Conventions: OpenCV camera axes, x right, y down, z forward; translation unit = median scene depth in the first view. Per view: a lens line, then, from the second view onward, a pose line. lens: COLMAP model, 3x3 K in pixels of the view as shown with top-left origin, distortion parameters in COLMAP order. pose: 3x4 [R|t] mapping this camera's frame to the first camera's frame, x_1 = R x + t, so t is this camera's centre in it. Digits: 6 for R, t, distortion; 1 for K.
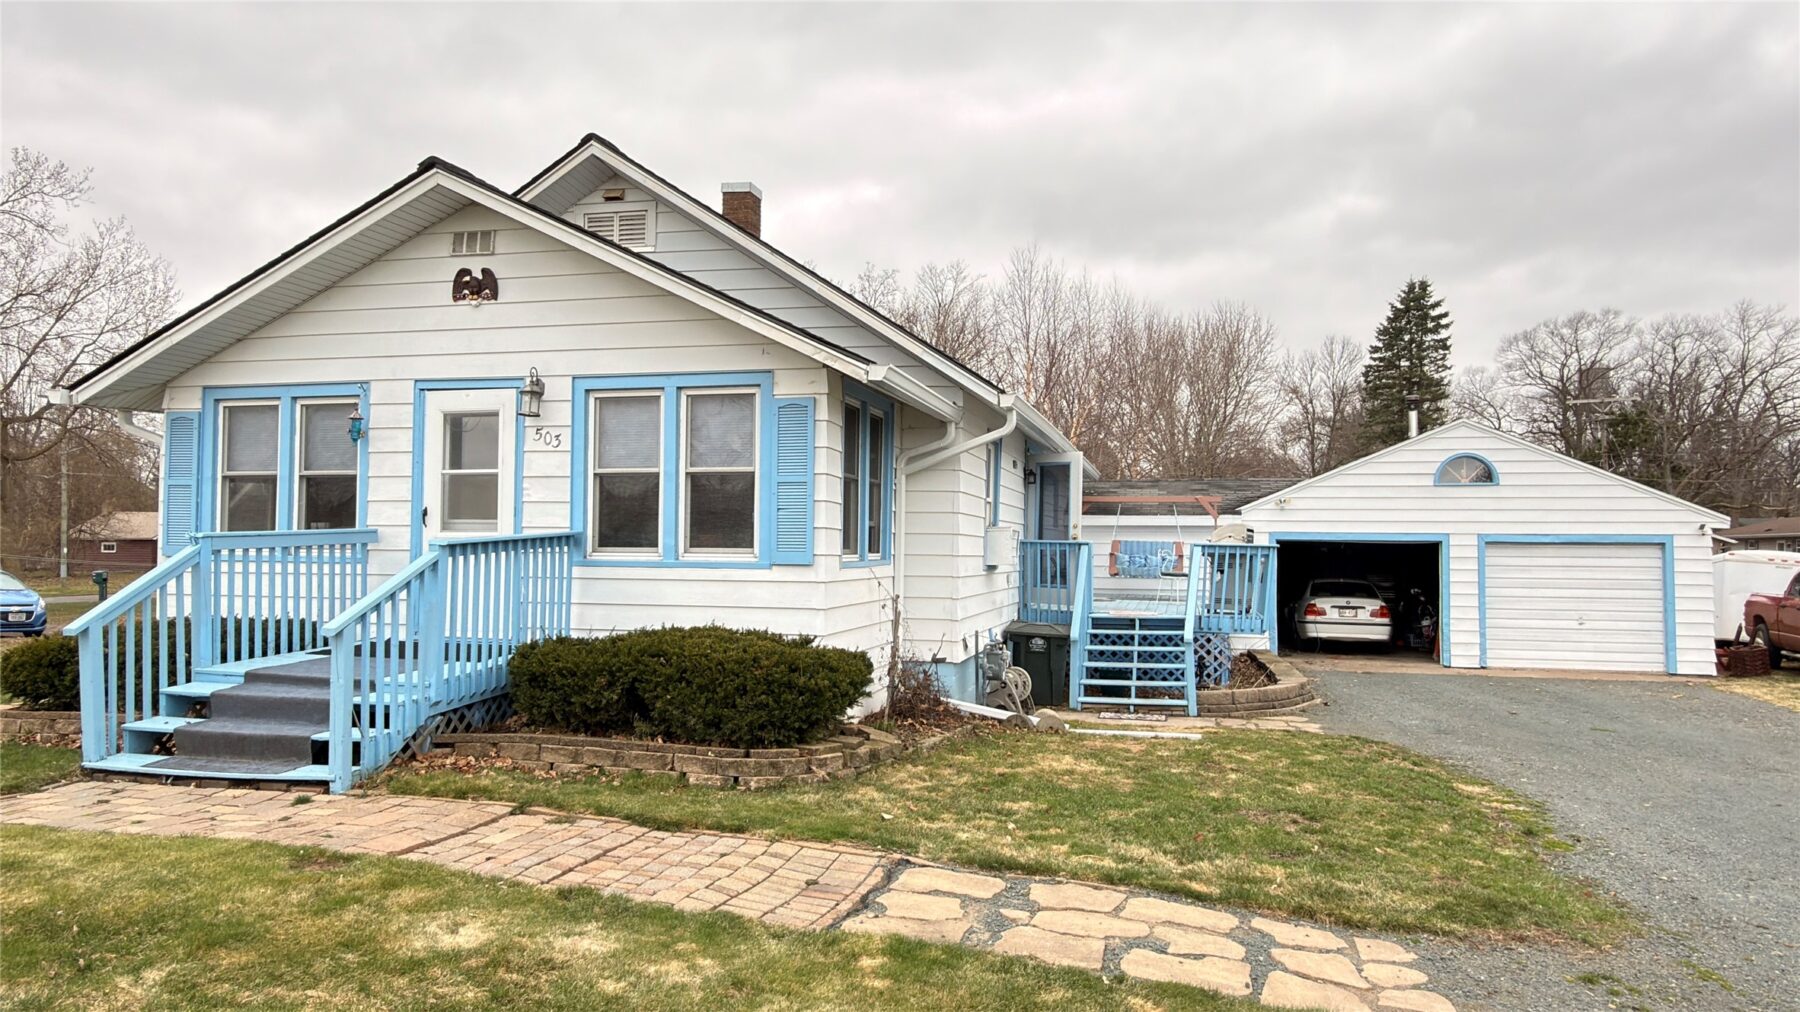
lens RADIAL K [[1133.9, 0, 900.0], [0, 1133.9, 506.0], [0, 0, 1]] dist [0.005357, 0.003240]
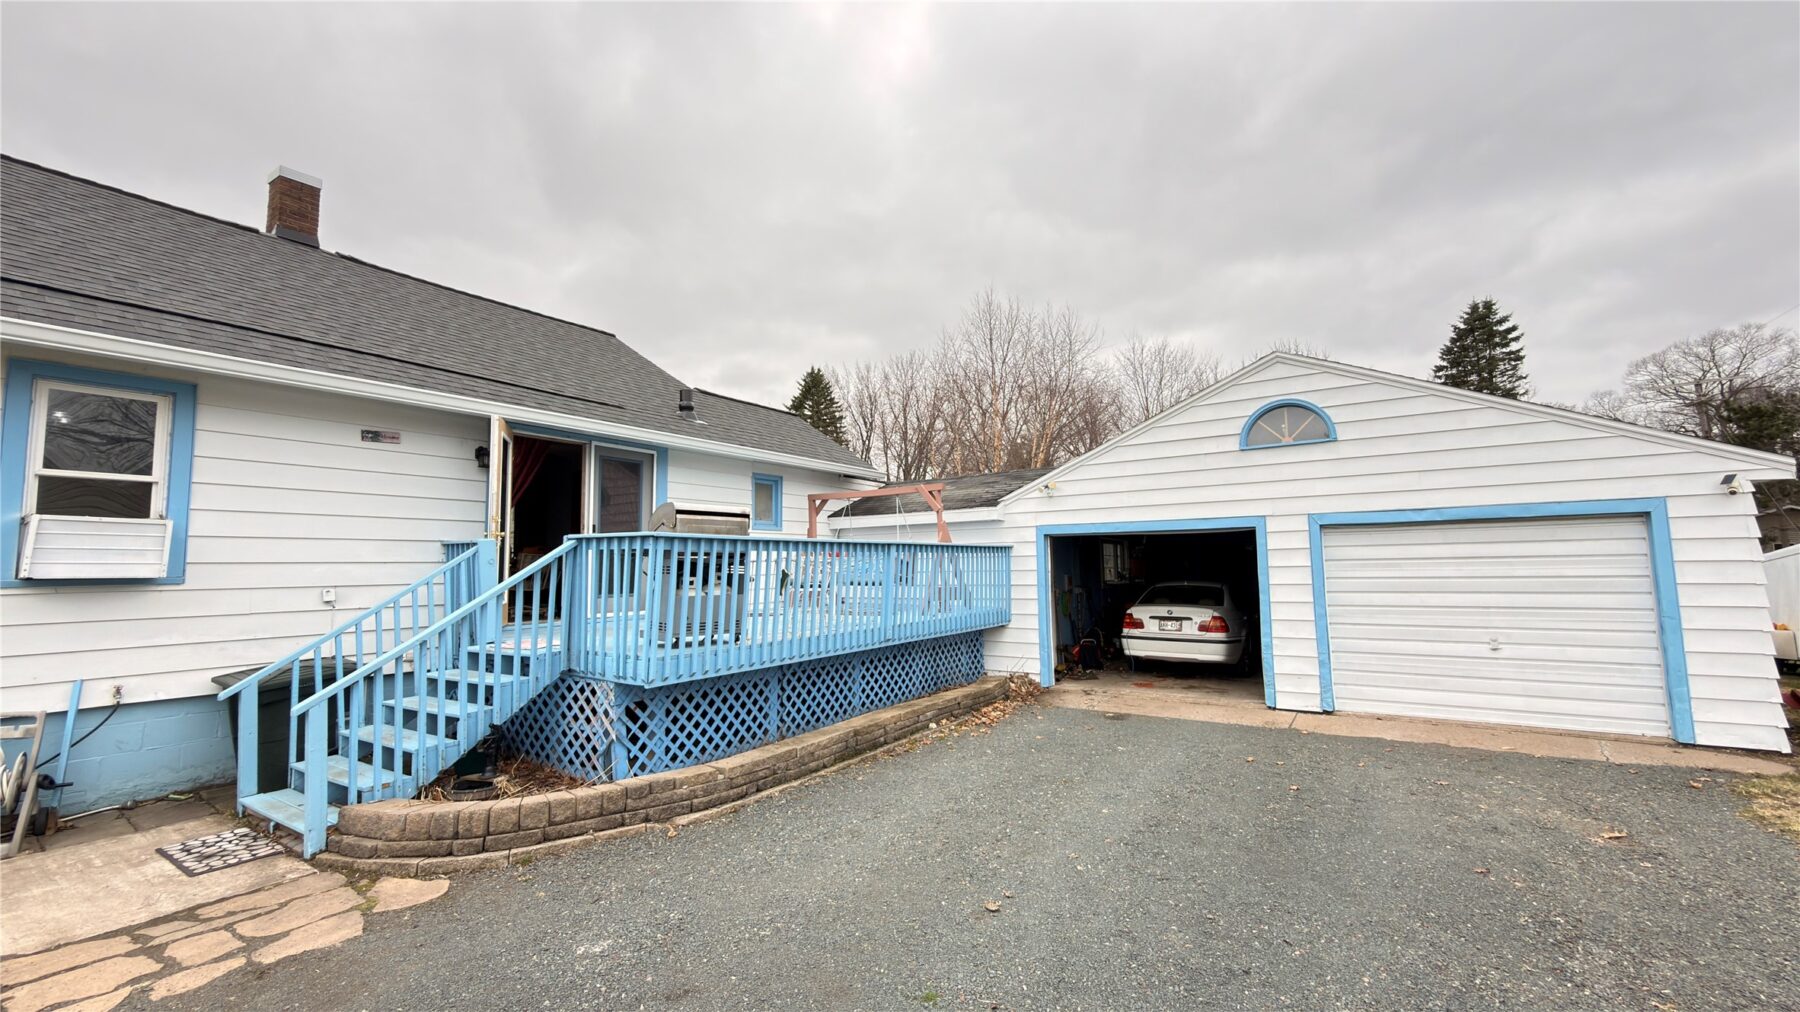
lens RADIAL K [[703.0, 0, 900.0], [0, 703.0, 506.0], [0, 0, 1]] dist [0.001514, -0.000382]
pose [[0.939678, -0.053669, -0.337823, 0.434280], [0.038168, 0.997898, -0.052366, 0.033539], [0.339923, 0.036313, 0.939752, 0.532228]]
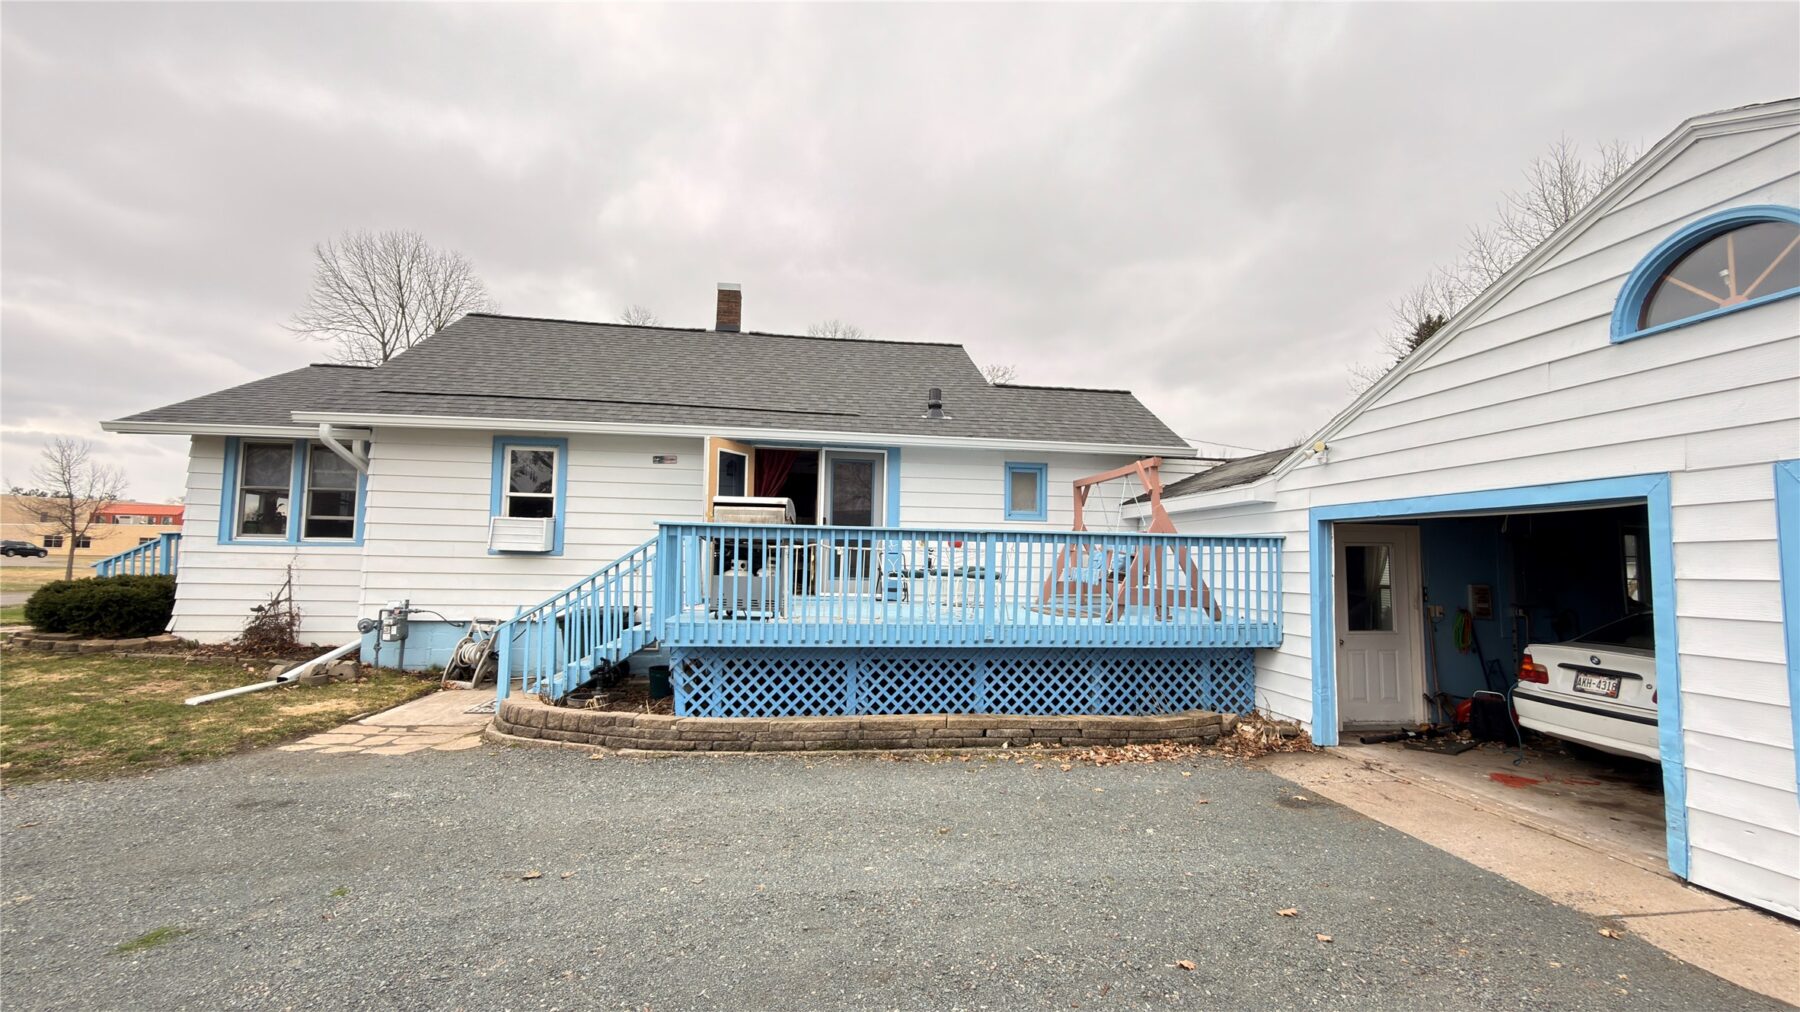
lens RADIAL K [[703.0, 0, 900.0], [0, 703.0, 506.0], [0, 0, 1]] dist [0.001514, -0.000382]
pose [[0.377866, -0.076240, -0.922716, 0.610104], [0.022018, 0.997062, -0.073367, 0.045854], [0.925599, 0.007407, 0.378434, 0.736104]]
